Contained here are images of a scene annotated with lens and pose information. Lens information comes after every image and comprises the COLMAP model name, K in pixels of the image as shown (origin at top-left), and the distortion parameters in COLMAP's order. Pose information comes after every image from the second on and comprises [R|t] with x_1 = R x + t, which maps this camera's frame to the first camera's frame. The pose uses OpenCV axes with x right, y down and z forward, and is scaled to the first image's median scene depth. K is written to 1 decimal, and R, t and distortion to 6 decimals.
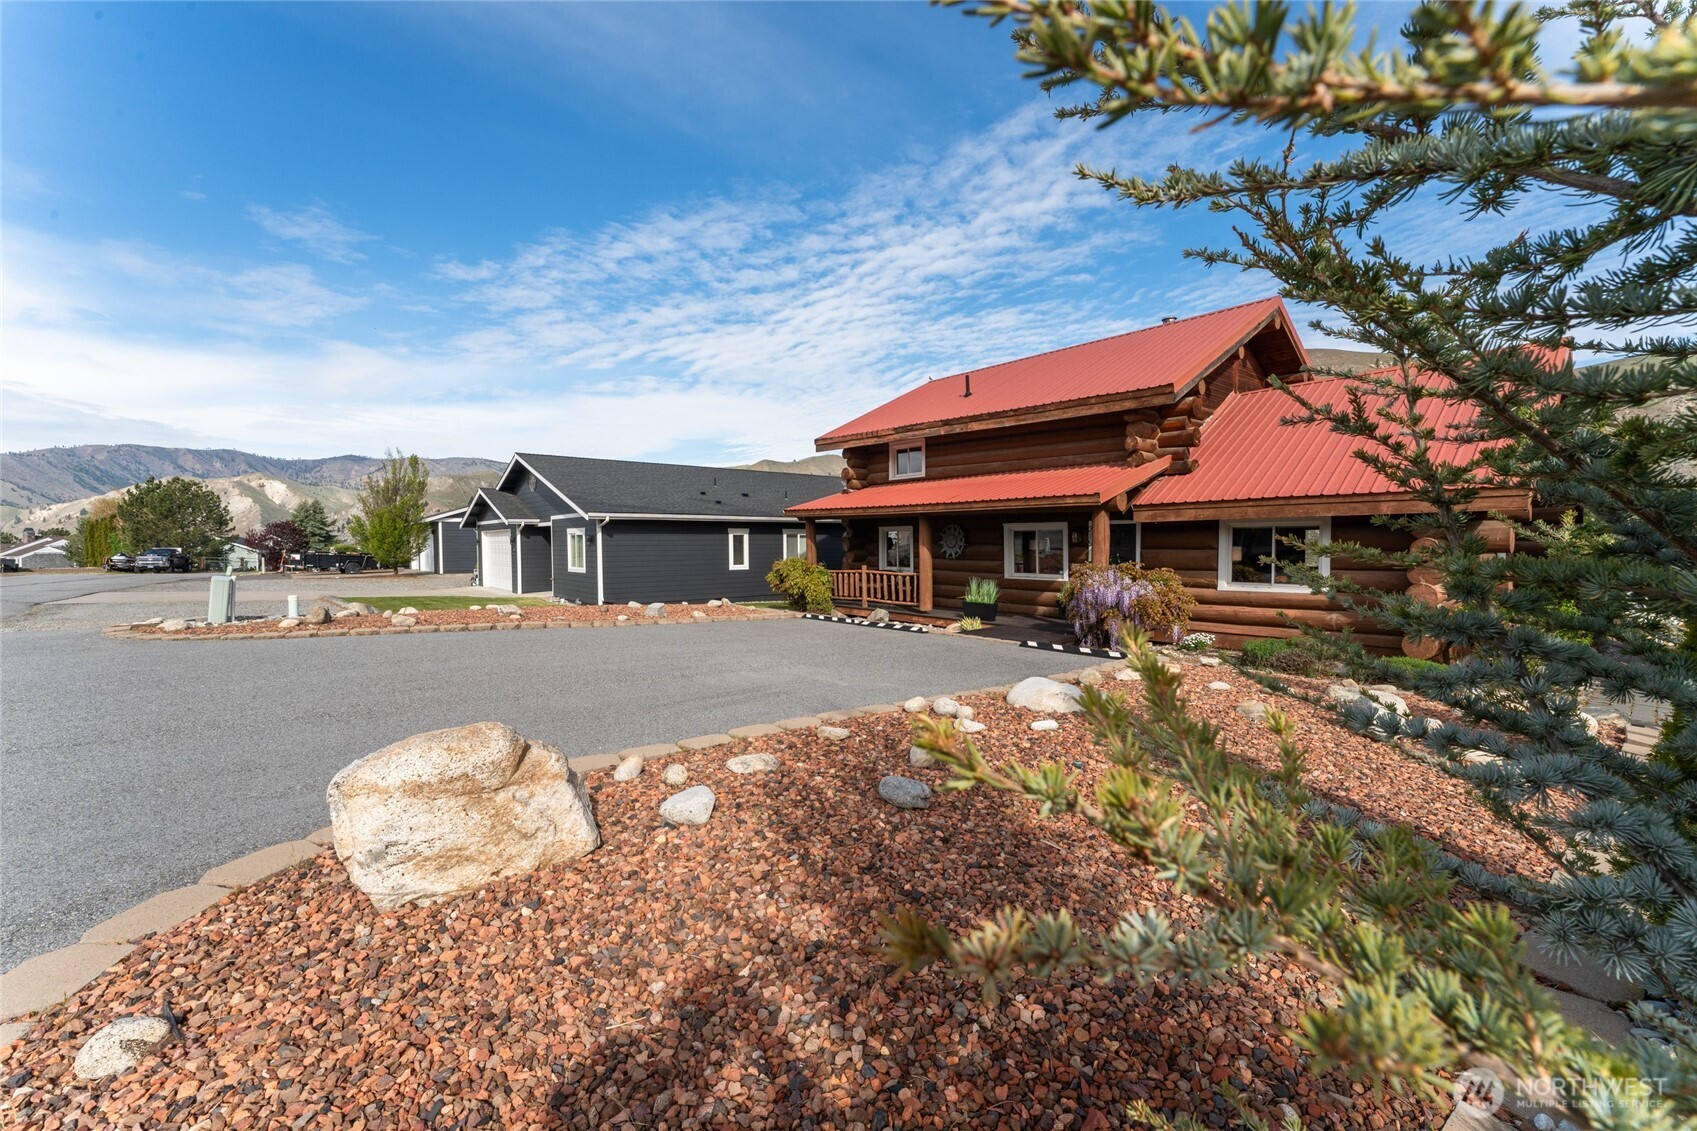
lens RADIAL K [[680.1, 0, 849.6], [0, 680.1, 564.5], [0, 0, 1]] dist [-0.000463, -0.000008]
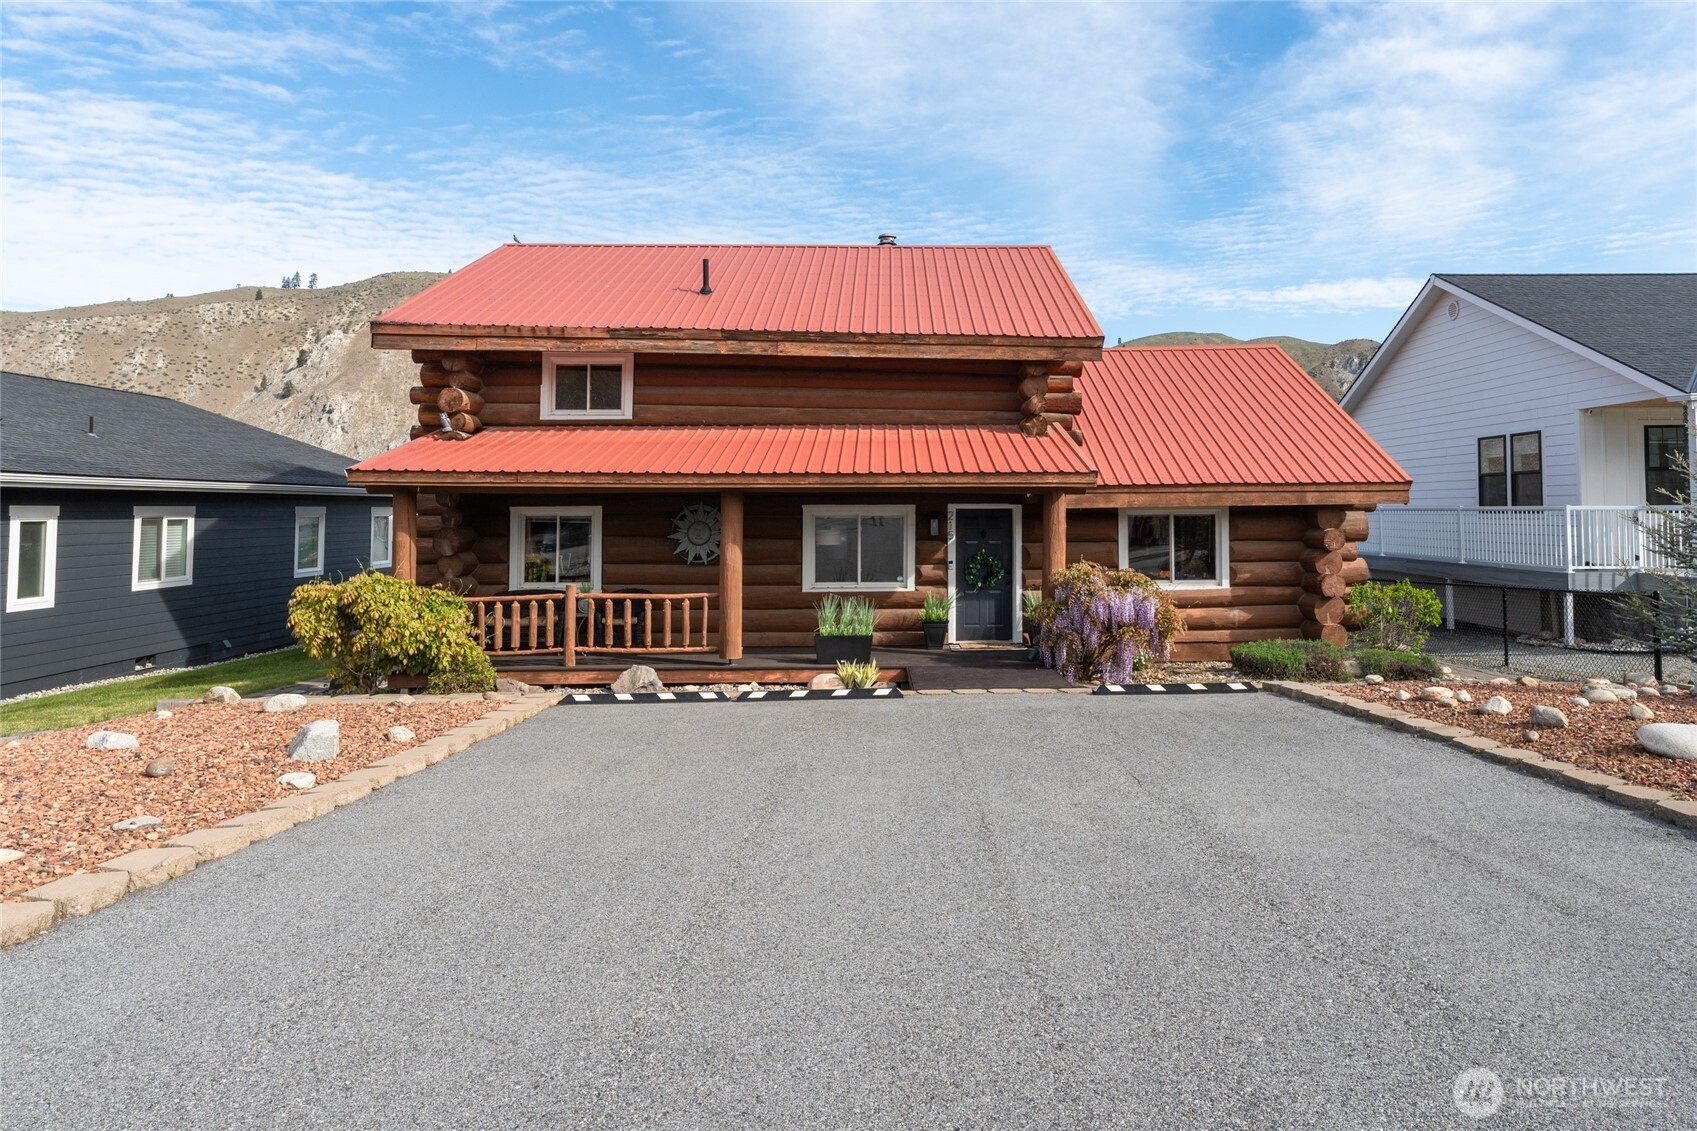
lens RADIAL K [[999.2, 0, 890.2], [0, 999.2, 466.7], [0, 0, 1]] dist [0.001671, 0.000300]
pose [[0.621805, 0.032545, 0.782496, -0.457784], [0.029583, 0.997447, -0.064993, -0.033324], [-0.782614, 0.063562, 0.619254, 0.361993]]
